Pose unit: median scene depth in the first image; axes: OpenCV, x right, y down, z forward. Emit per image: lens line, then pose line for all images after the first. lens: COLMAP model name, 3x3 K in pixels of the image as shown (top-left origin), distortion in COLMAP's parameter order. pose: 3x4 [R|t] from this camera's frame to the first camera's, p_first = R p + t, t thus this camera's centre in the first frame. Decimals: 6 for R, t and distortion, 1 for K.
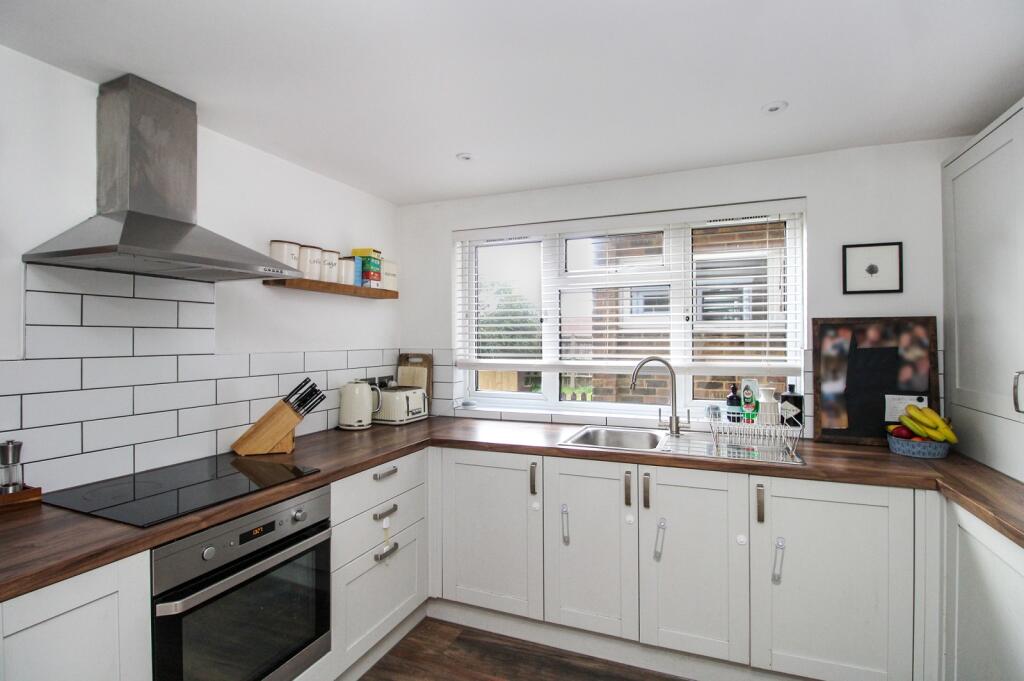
lens RADIAL K [[496.5, 0, 512.0], [0, 496.5, 340.5], [0, 0, 1]] dist [0.001422, -0.017762]
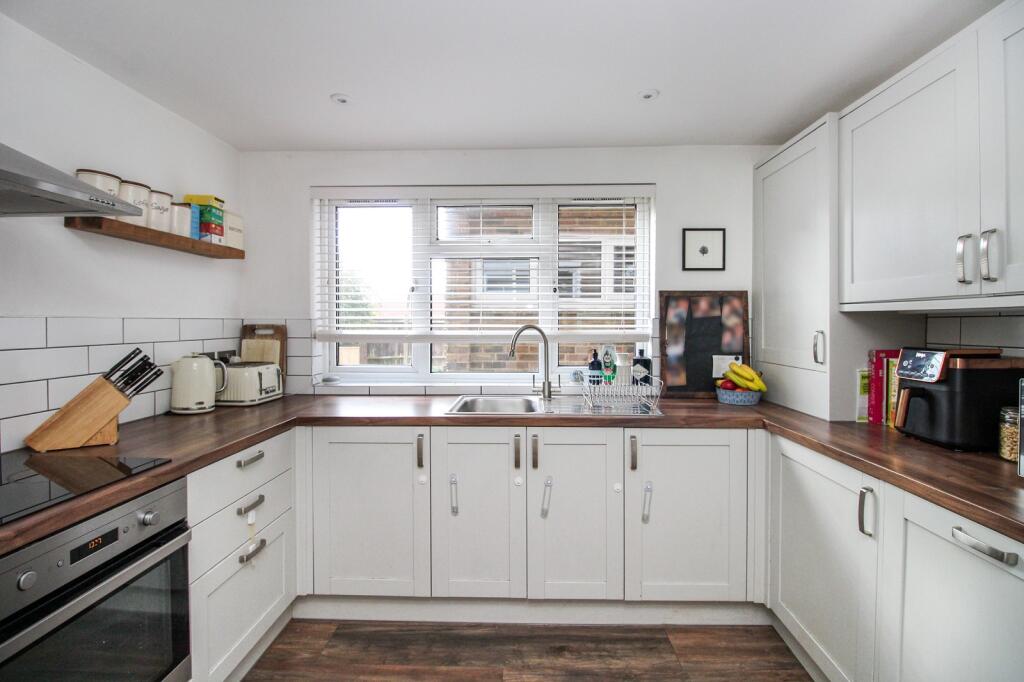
lens RADIAL K [[487.3, 0, 513.9], [0, 487.3, 333.2], [0, 0, 1]] dist [-0.002653, -0.014785]
pose [[0.935820, -0.006523, 0.352417, -0.111397], [-0.000139, 0.999822, 0.018877, 0.033468], [-0.352477, -0.017715, 0.935653, 0.064934]]
